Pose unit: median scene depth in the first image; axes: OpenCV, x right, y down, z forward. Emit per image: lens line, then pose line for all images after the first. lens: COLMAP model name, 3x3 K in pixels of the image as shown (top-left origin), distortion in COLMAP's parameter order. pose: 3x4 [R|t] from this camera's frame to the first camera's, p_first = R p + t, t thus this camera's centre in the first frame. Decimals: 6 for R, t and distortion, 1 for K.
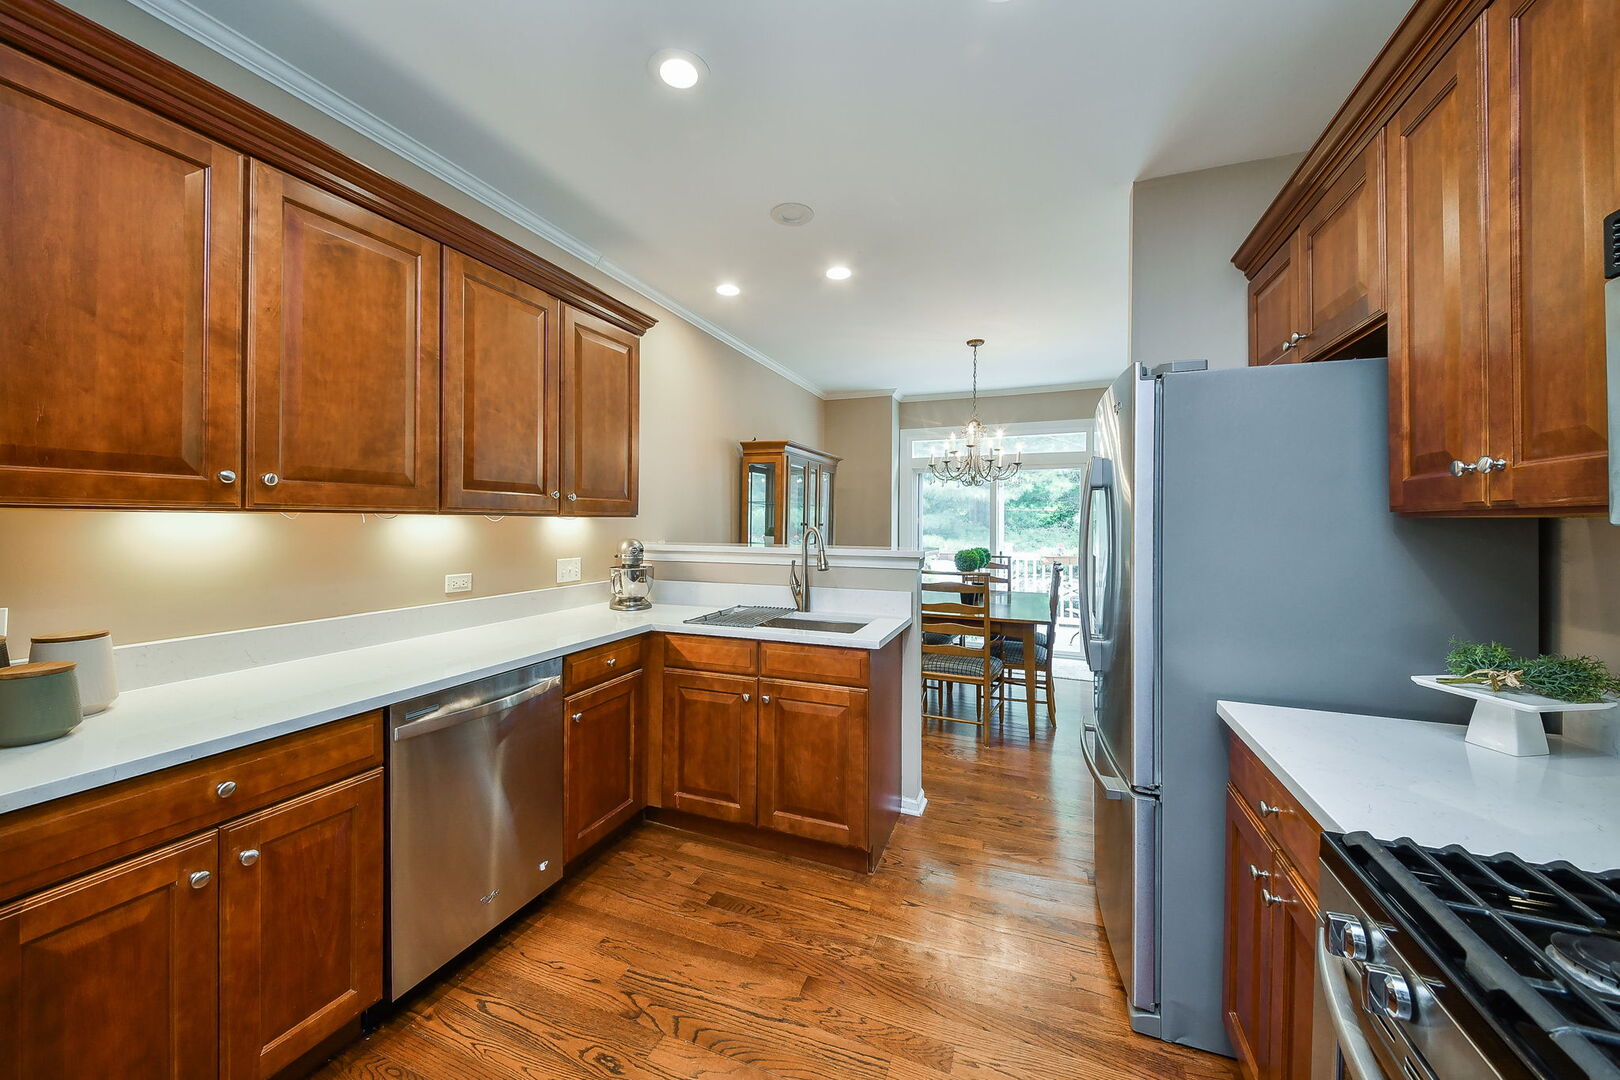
lens RADIAL K [[601.8, 0, 787.9], [0, 601.8, 523.5], [0, 0, 1]] dist [0.037767, -0.017416]
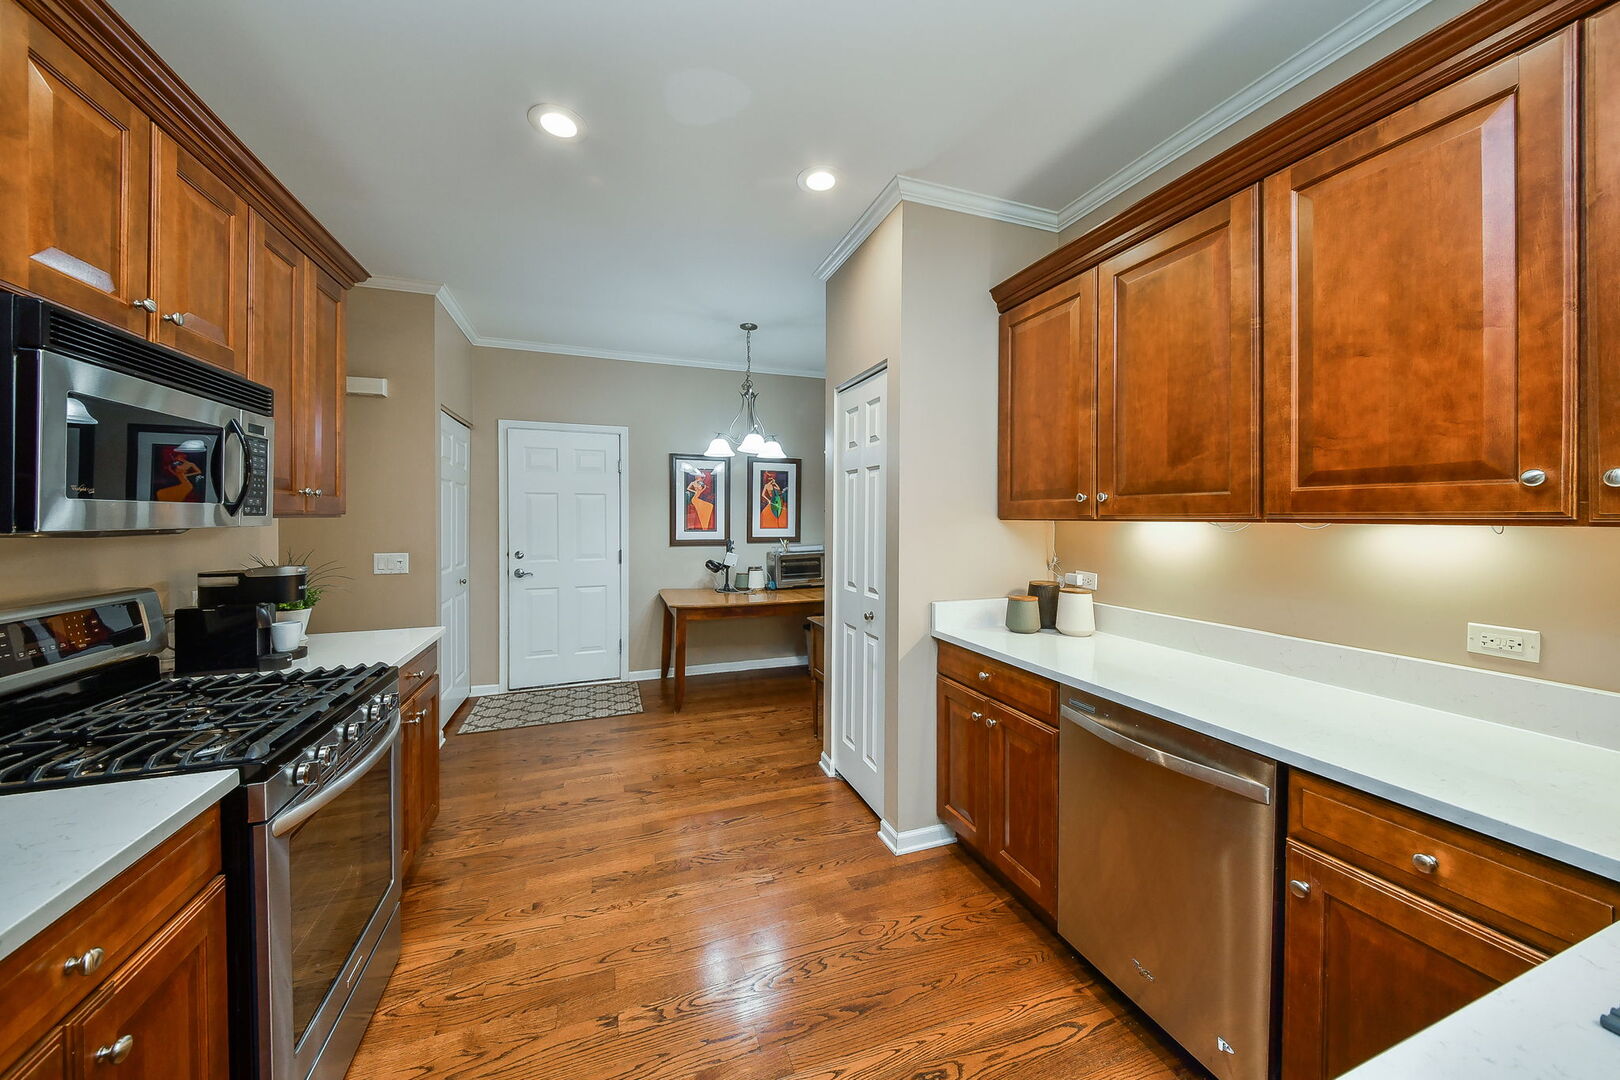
lens RADIAL K [[572.1, 0, 813.7], [0, 572.1, 515.7], [0, 0, 1]] dist [0.000665, -0.000017]
pose [[-0.734971, -0.008533, -0.678045, 0.307981], [-0.007657, 0.999962, -0.004284, -0.013758], [0.678055, 0.002044, -0.735008, 0.986700]]
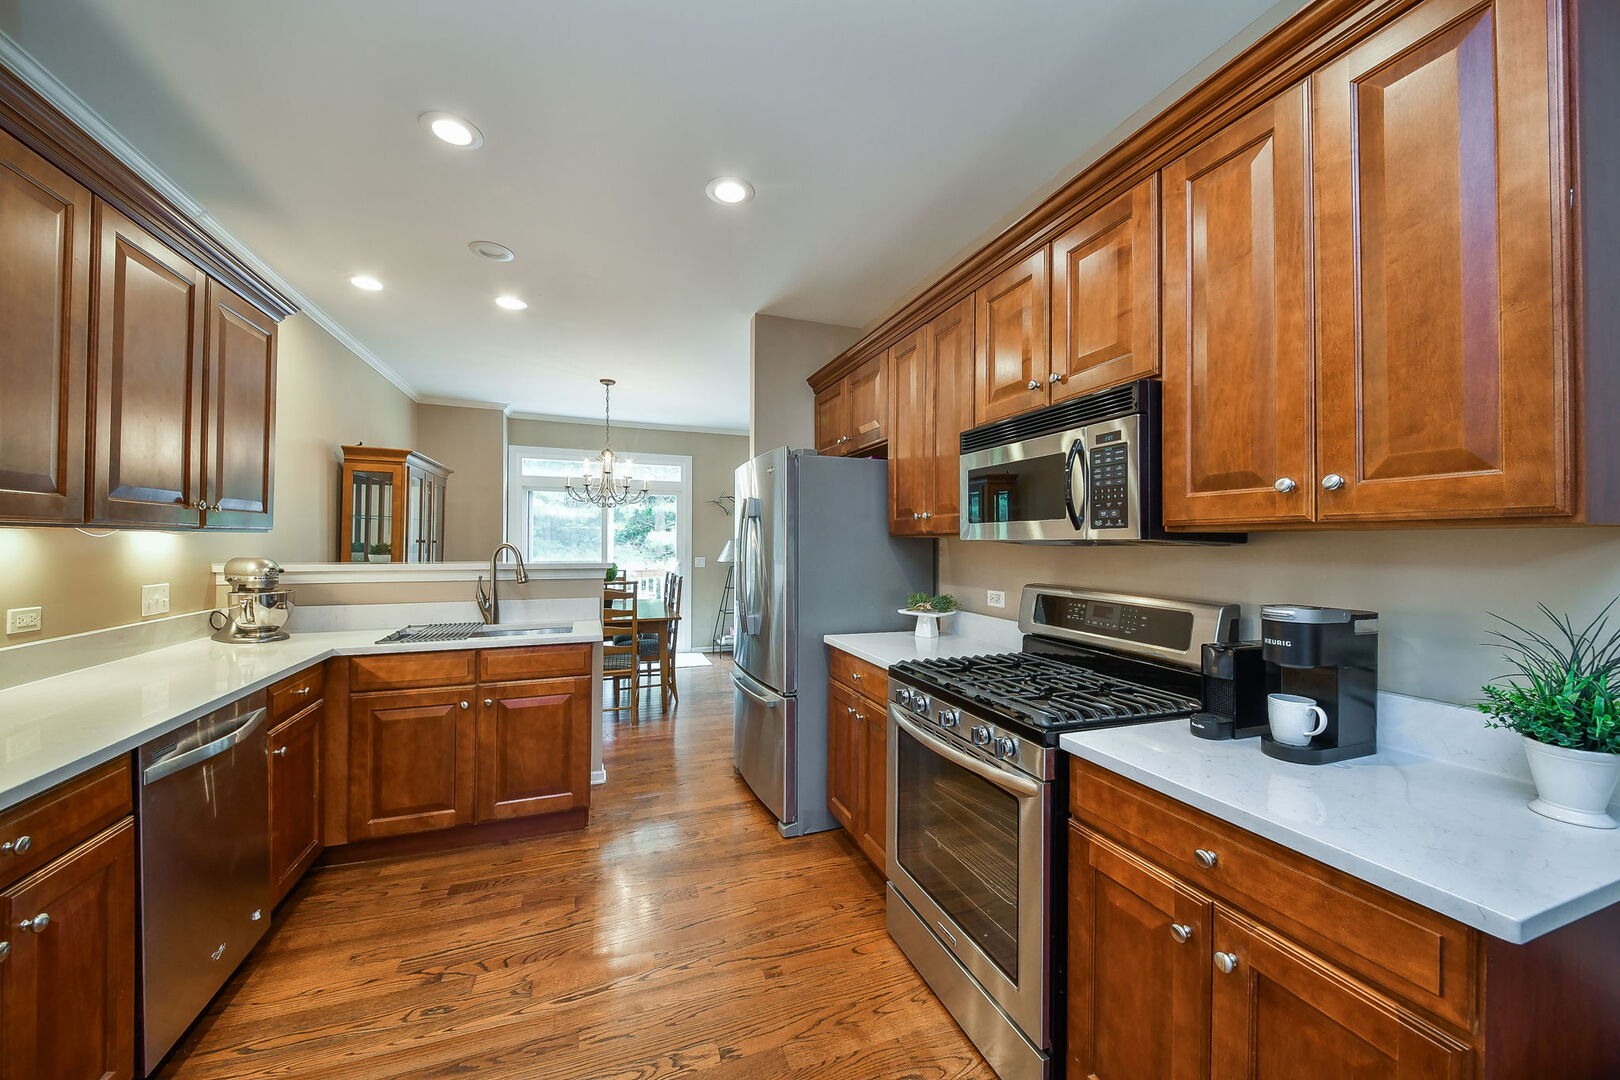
lens RADIAL K [[613.4, 0, 820.3], [0, 613.4, 537.8], [0, 0, 1]] dist [-0.000523, -0.000355]
pose [[0.727418, 0.003958, 0.686184, -0.358674], [-0.000534, 0.999986, -0.005202, 0.001357], [-0.686195, 0.003417, 0.727410, -0.210101]]
